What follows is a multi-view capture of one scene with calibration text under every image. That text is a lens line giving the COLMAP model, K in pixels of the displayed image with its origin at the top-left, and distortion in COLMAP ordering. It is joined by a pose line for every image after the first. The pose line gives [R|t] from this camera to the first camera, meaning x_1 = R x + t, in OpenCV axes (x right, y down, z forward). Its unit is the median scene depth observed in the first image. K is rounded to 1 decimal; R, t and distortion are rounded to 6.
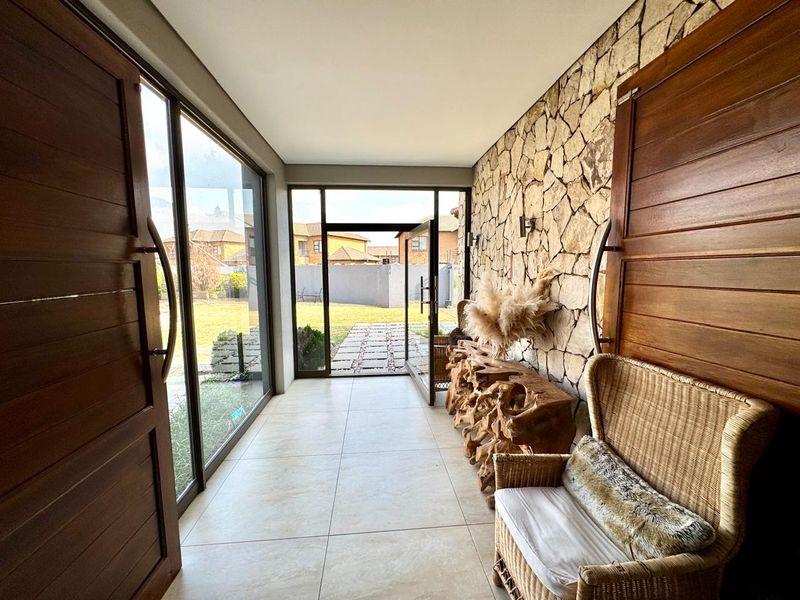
lens RADIAL K [[322.3, 0, 398.0], [0, 322.3, 301.8], [0, 0, 1]] dist [-0.003481, 0.000134]
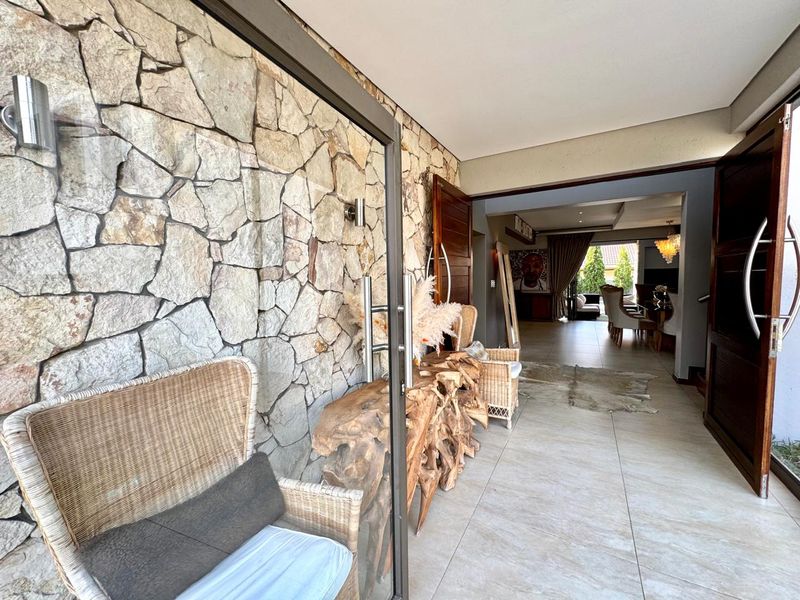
lens RADIAL K [[322.3, 0, 397.9], [0, 322.3, 300.2], [0, 0, 1]] dist [-0.003481, 0.000134]
pose [[-0.816174, -0.016911, 0.577559, -0.153803], [0.083733, 0.985559, 0.147183, -0.140131], [-0.571707, 0.168488, -0.802971, 1.729031]]
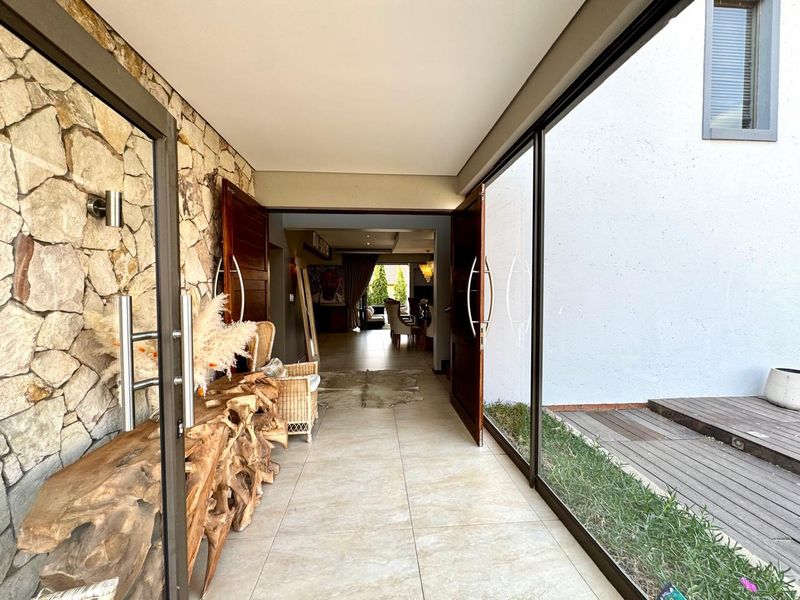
lens RADIAL K [[322.3, 0, 401.9], [0, 322.3, 298.9], [0, 0, 1]] dist [-0.003481, 0.000134]
pose [[-0.999958, 0.007981, 0.004558, -0.165766], [0.008529, 0.990555, 0.136848, -0.154653], [-0.003422, 0.136881, -0.990582, 1.737168]]
